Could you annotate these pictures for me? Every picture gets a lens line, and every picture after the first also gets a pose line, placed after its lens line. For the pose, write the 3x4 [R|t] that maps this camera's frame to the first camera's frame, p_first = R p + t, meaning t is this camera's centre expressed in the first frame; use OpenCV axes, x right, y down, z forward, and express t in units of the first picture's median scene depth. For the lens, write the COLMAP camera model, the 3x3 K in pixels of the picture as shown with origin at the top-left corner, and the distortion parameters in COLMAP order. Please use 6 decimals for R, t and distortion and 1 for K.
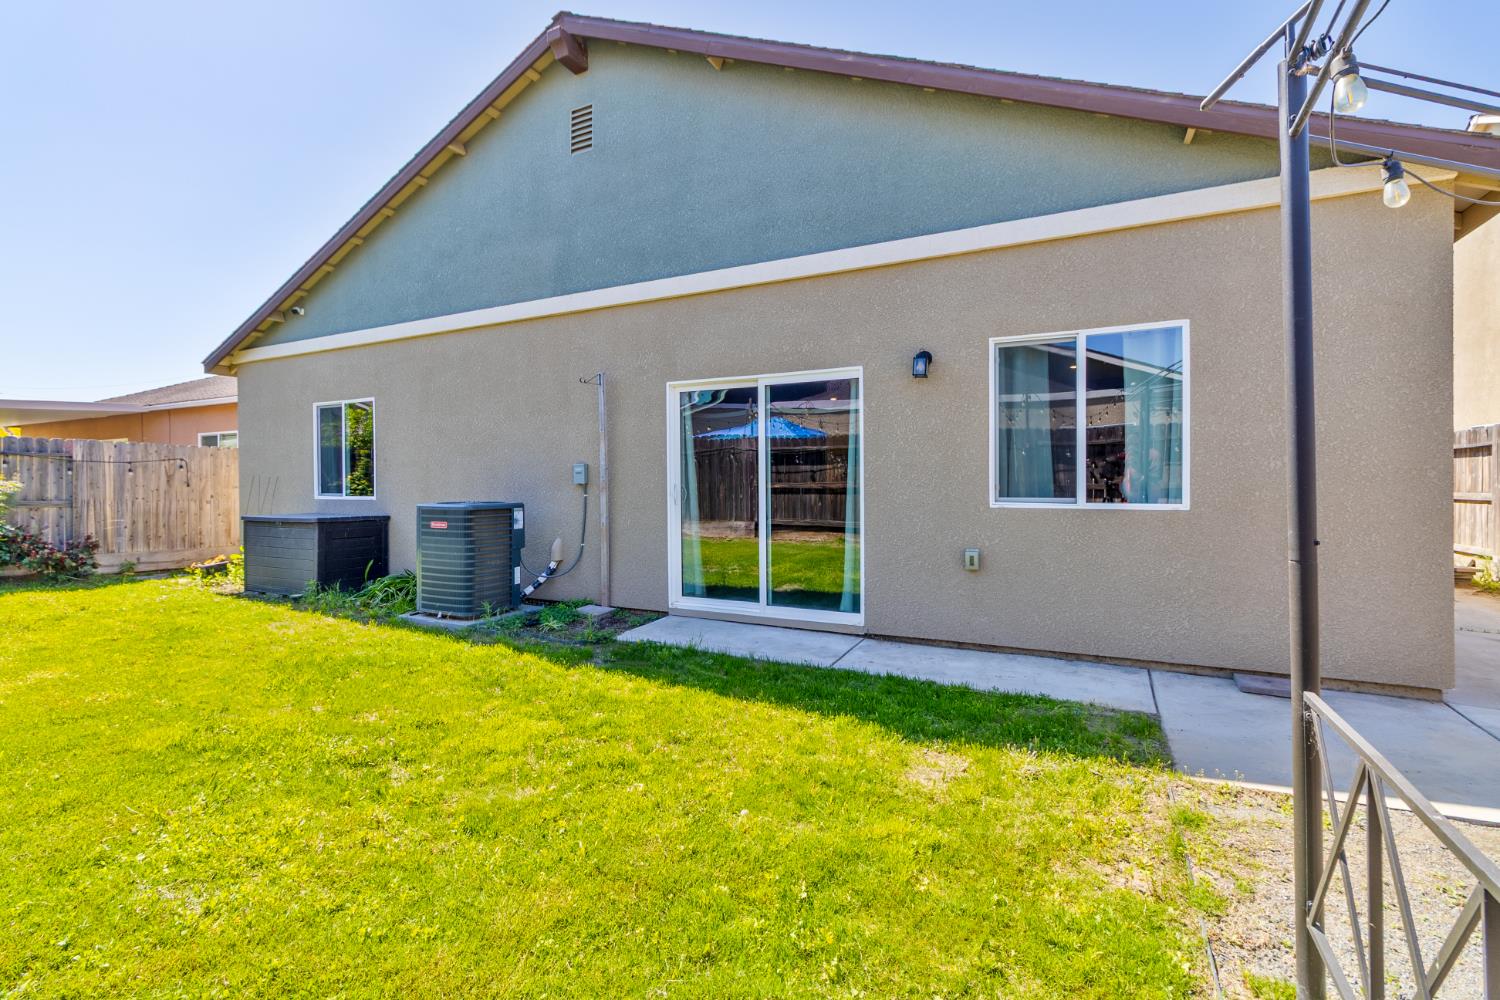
lens RADIAL K [[606.4, 0, 750.4], [0, 606.4, 487.4], [0, 0, 1]] dist [-0.000930, -0.000019]
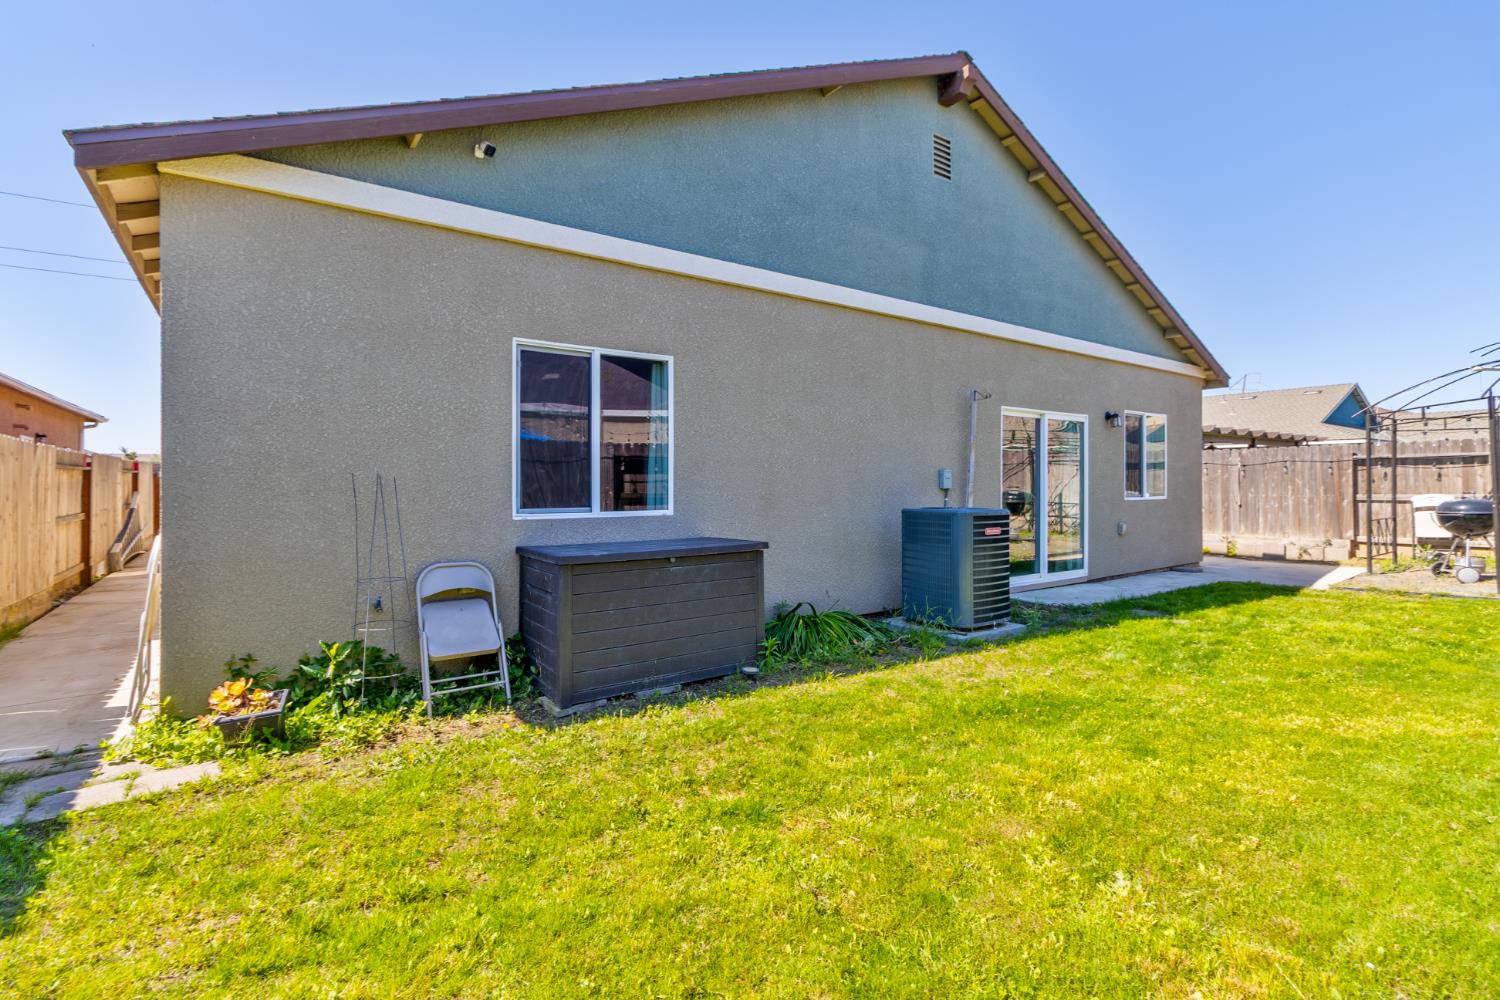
lens RADIAL K [[690.6, 0, 749.1], [0, 690.6, 475.3], [0, 0, 1]] dist [0.001653, 0.000188]
pose [[0.504686, 0.017861, 0.863118, -1.121120], [0.013060, 0.999514, -0.028320, -0.001004], [-0.863204, 0.025565, 0.504208, 0.522022]]
